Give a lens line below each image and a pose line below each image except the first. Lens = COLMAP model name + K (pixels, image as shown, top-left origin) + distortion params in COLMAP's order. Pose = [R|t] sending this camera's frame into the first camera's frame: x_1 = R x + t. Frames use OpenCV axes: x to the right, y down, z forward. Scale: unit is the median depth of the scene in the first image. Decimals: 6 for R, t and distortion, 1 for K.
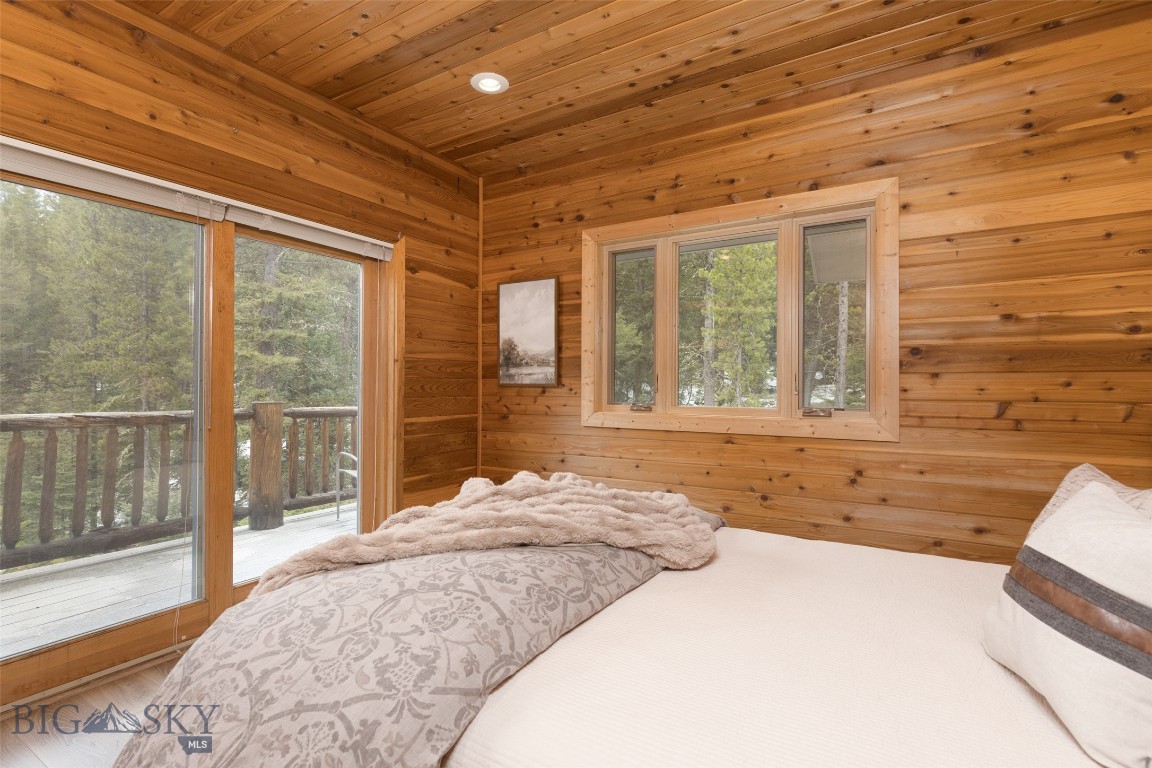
lens RADIAL K [[554.2, 0, 579.0], [0, 554.2, 381.6], [0, 0, 1]] dist [0.009381, -0.000574]
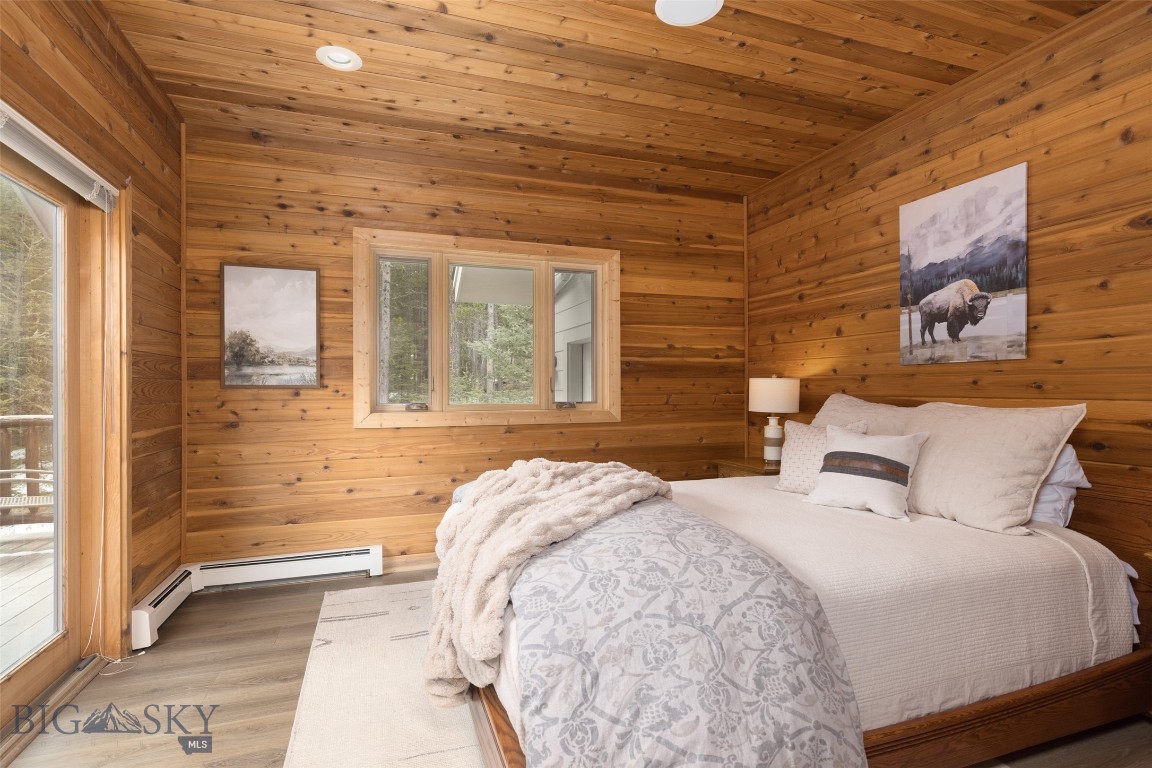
lens RADIAL K [[520.9, 0, 584.4], [0, 520.9, 386.6], [0, 0, 1]] dist [0.007989, -0.001354]
pose [[0.650064, -0.004086, 0.759869, -0.424727], [-0.000223, 0.999984, 0.005567, 0.001049], [-0.759880, -0.003788, 0.650053, 0.096946]]
